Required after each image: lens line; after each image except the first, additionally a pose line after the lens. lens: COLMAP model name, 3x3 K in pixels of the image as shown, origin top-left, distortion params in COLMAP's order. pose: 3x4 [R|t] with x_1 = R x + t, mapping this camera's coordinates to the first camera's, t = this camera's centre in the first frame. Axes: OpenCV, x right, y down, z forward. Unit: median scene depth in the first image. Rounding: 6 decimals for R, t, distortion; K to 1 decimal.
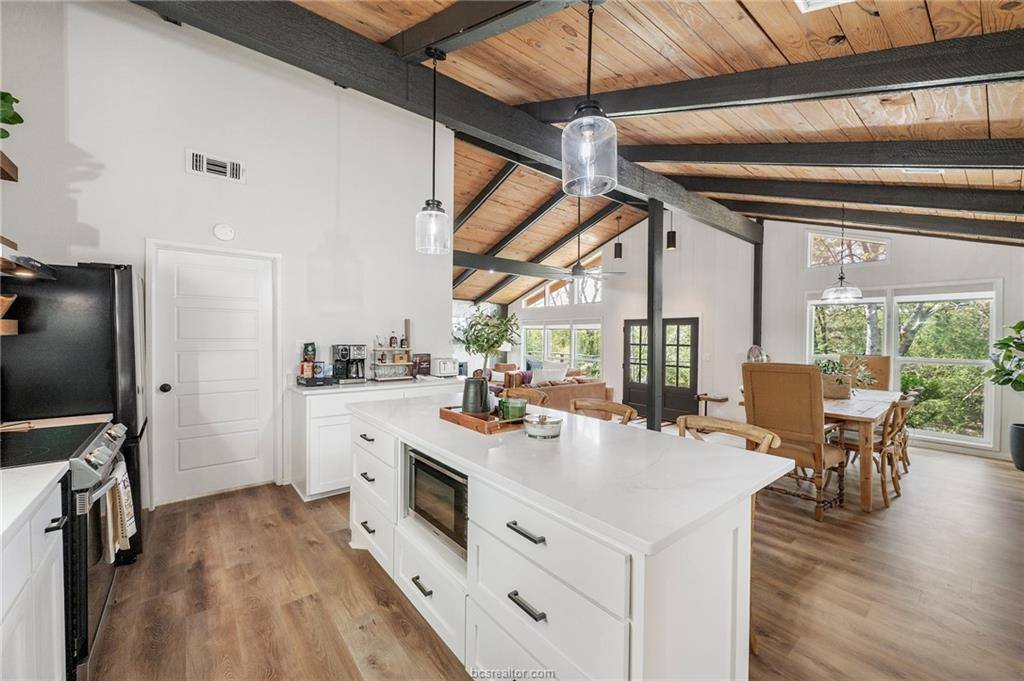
lens RADIAL K [[400.1, 0, 505.8], [0, 400.1, 341.2], [0, 0, 1]] dist [-0.001253, -0.001645]
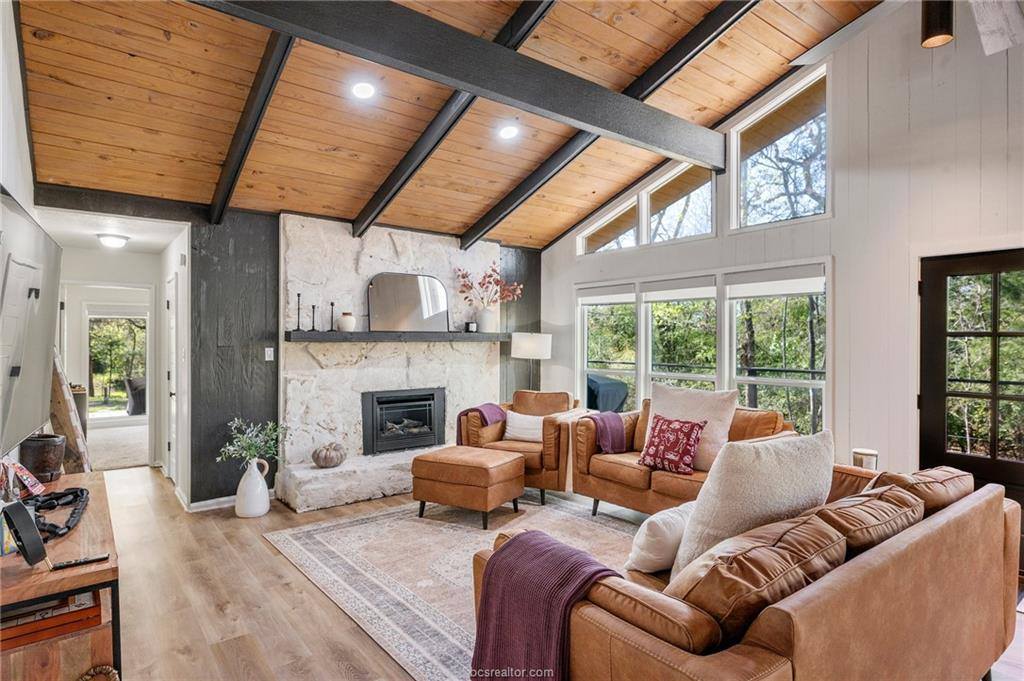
lens RADIAL K [[563.9, 0, 514.4], [0, 563.9, 342.1], [0, 0, 1]] dist [-0.000453, 0.000204]
pose [[0.999944, -0.010141, -0.003135, -0.025474], [0.010119, 0.999926, -0.006817, 0.011331], [0.003204, 0.006785, 0.999972, 0.457582]]
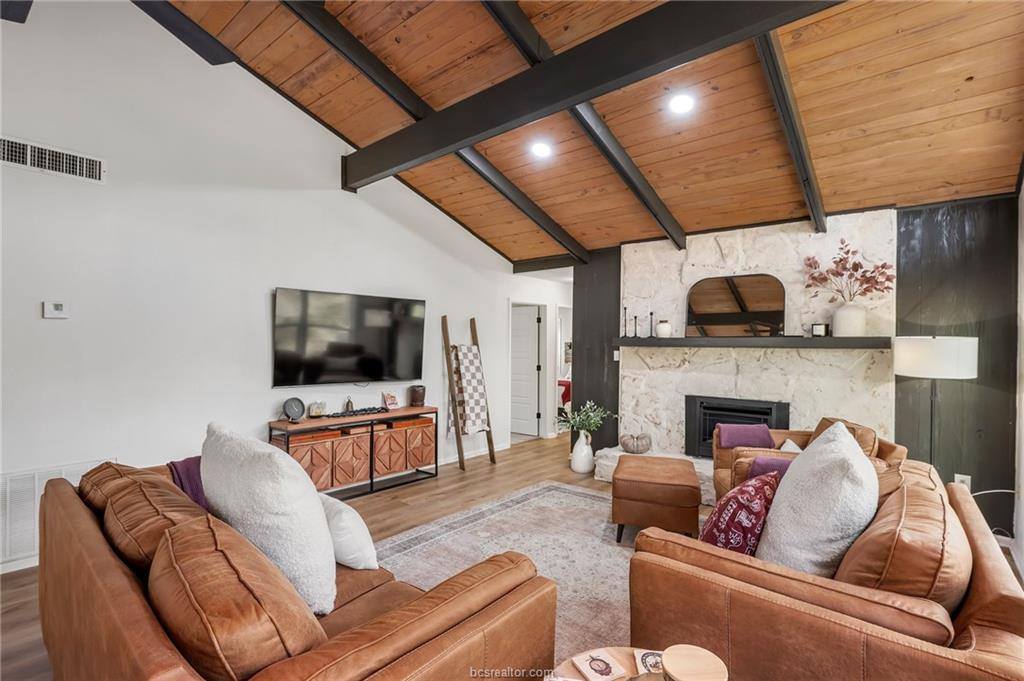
lens RADIAL K [[488.9, 0, 510.5], [0, 488.9, 340.3], [0, 0, 1]] dist [0.002325, 0.000116]
pose [[0.170345, -0.013389, -0.985294, 0.260218], [-0.014099, 0.999772, -0.016023, 0.009617], [0.985284, 0.016621, 0.170117, 0.715765]]
